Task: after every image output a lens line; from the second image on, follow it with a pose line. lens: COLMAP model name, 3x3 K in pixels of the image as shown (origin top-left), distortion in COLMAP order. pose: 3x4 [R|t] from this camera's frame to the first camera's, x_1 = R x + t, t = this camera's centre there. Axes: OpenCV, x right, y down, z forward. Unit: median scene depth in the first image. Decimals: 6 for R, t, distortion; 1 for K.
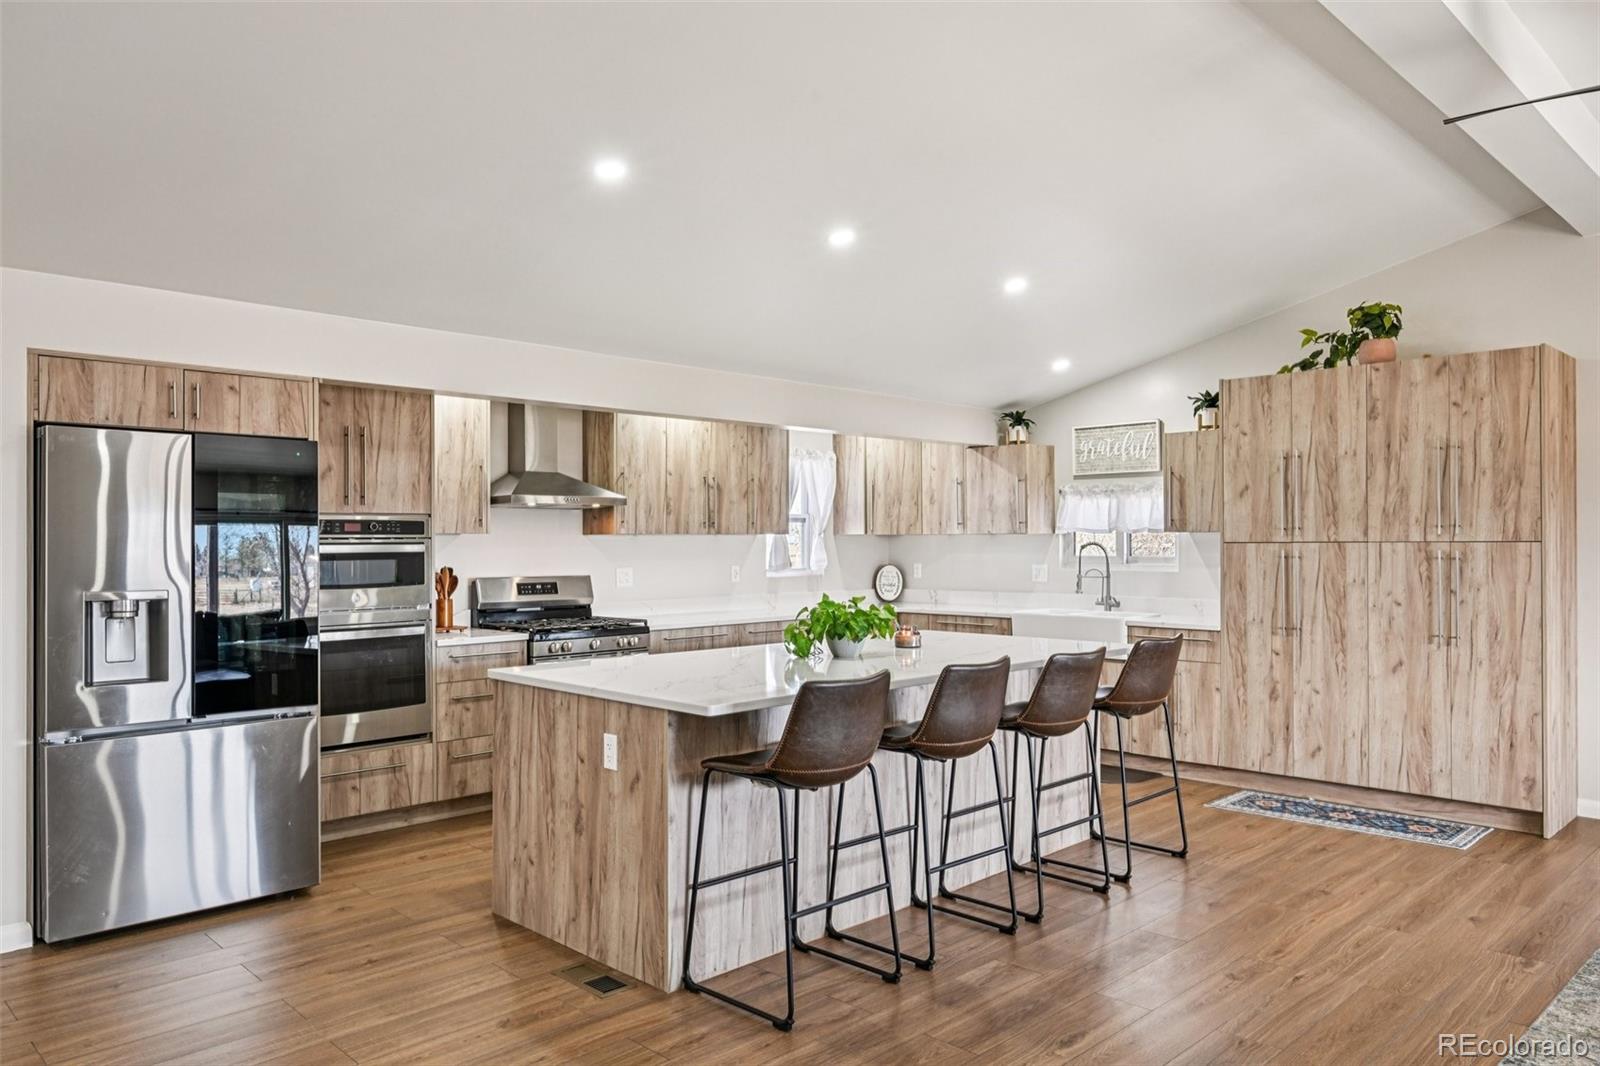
lens RADIAL K [[1111.4, 0, 804.3], [0, 1111.4, 539.6], [0, 0, 1]] dist [-0.012291, 0.010182]
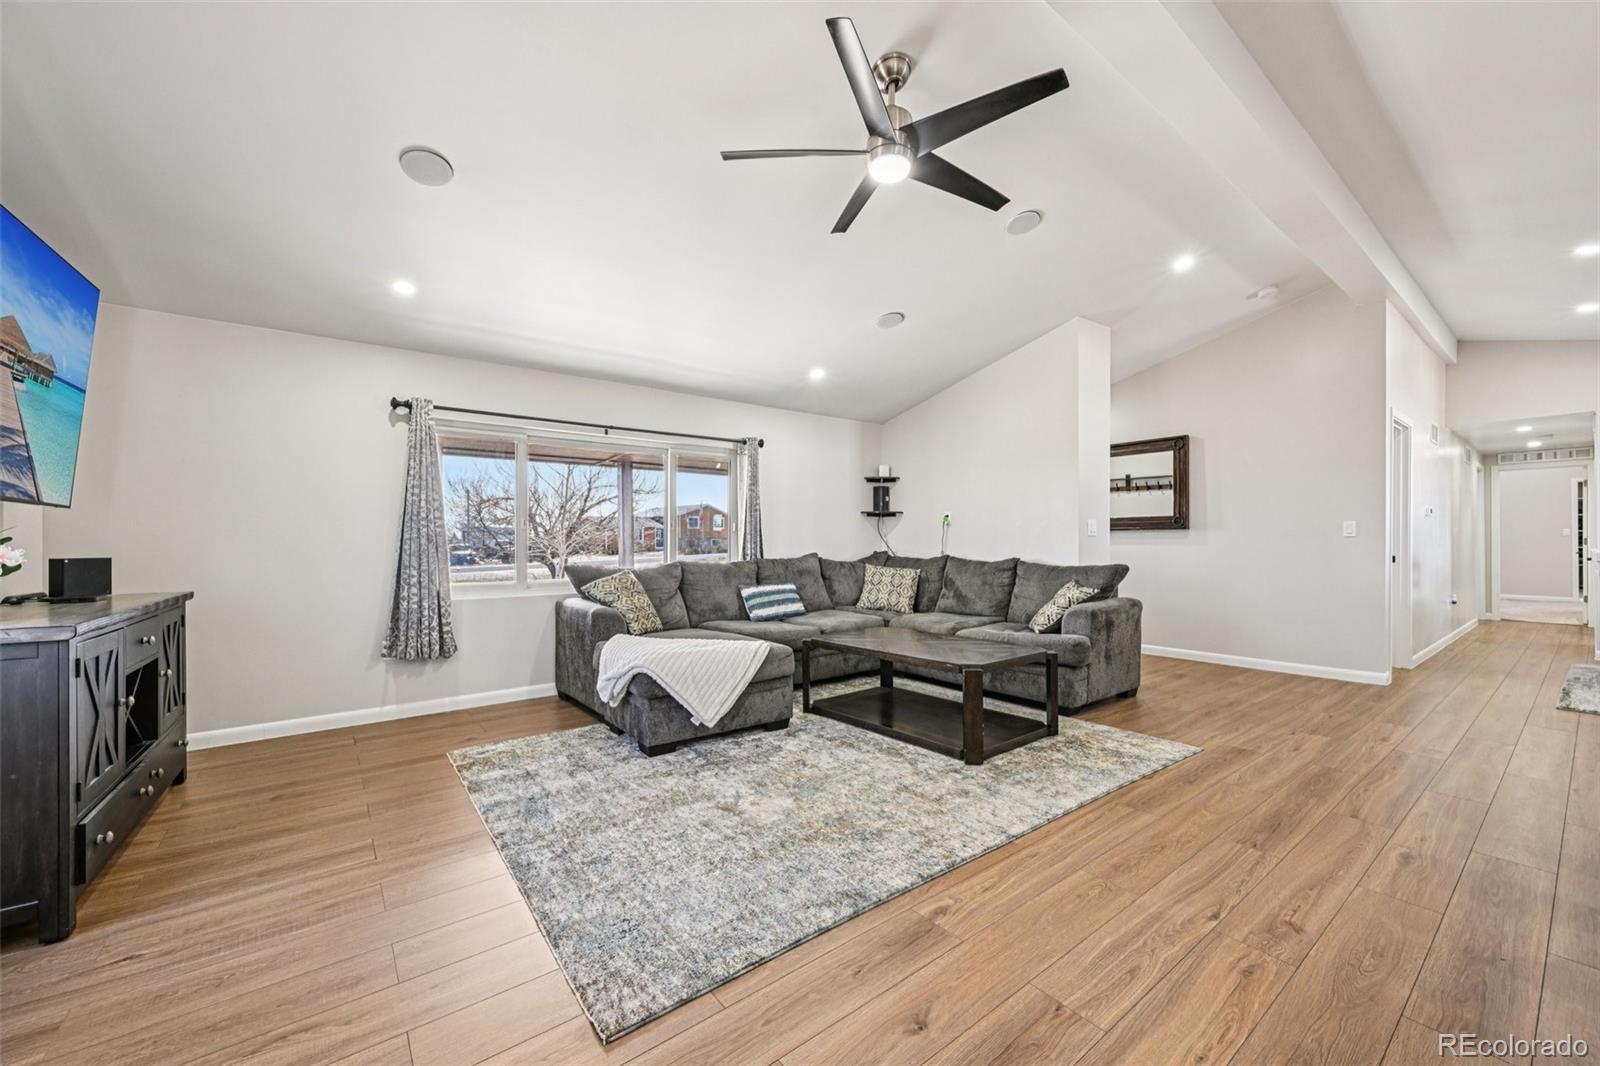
lens RADIAL K [[624.2, 0, 803.7], [0, 624.2, 541.2], [0, 0, 1]] dist [-0.002959, 0.000460]
pose [[-0.992724, 0.006262, 0.120253, 0.409793], [0.006132, 0.999980, -0.001456, 0.049623], [-0.120260, -0.000708, -0.992742, 0.885376]]
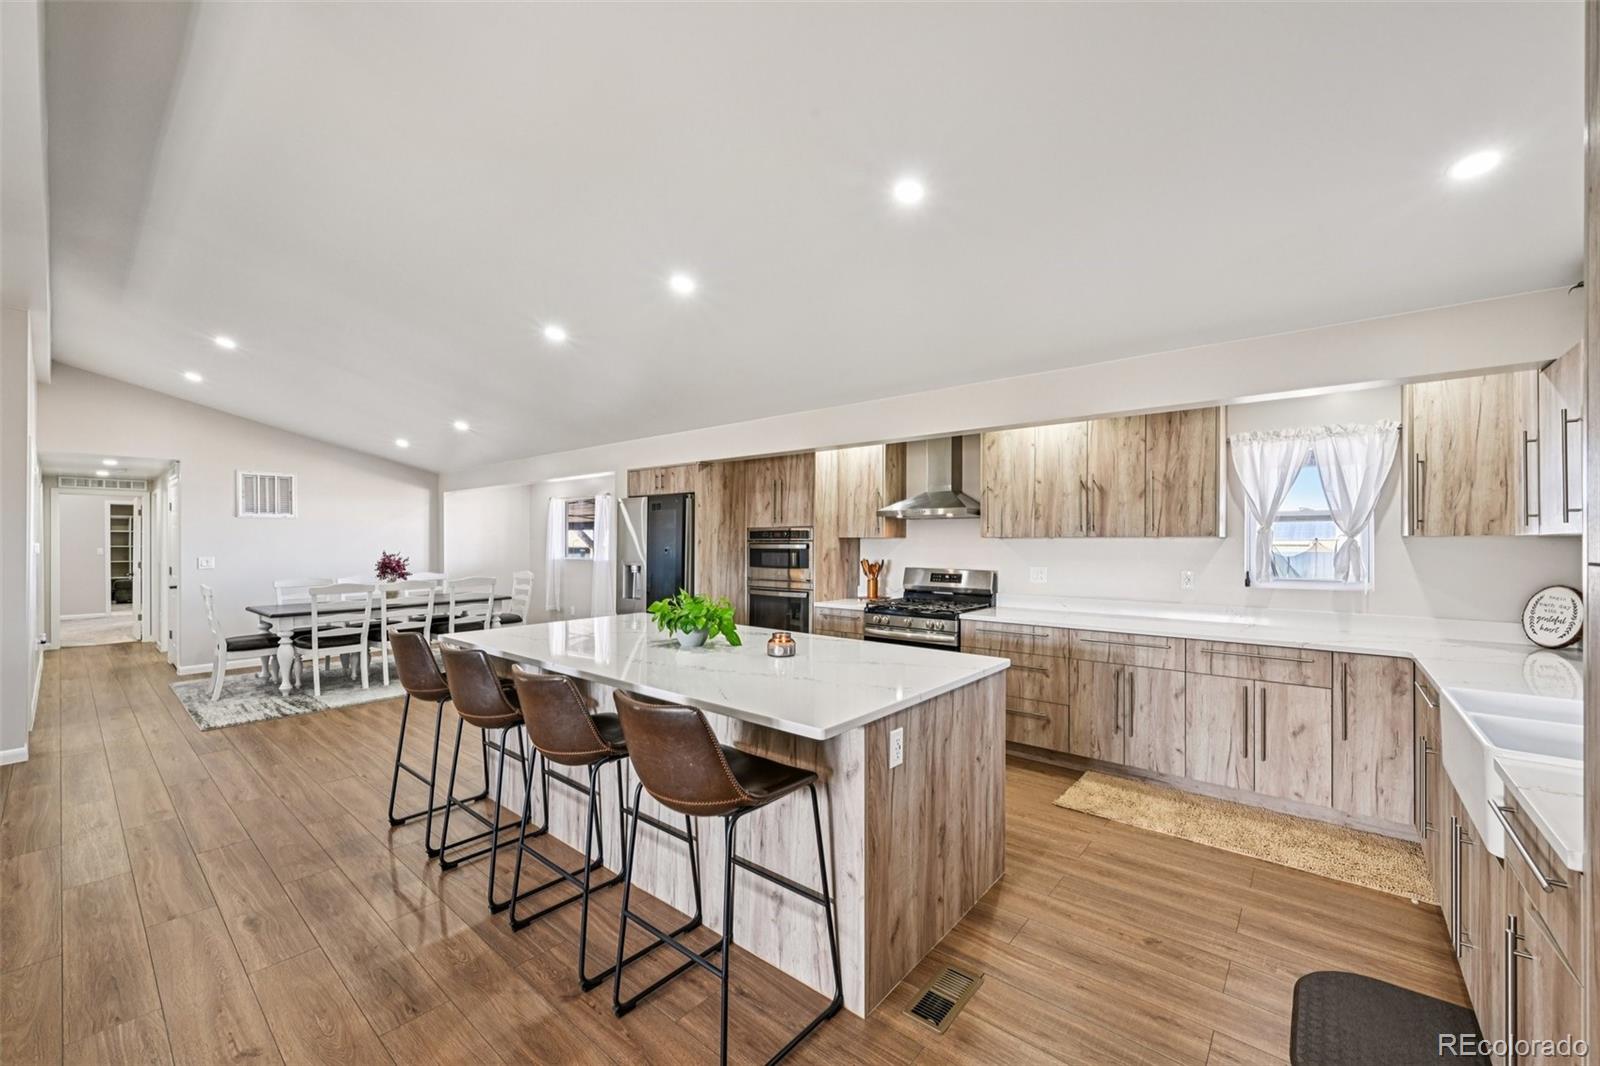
lens RADIAL K [[624.2, 0, 804.4], [0, 624.2, 540.0], [0, 0, 1]] dist [-0.002959, 0.000460]
pose [[0.093150, 0.002382, -0.995649, 0.522915], [-0.000424, 0.999997, 0.002353, -0.003932], [0.995652, 0.000203, 0.093151, 0.797785]]
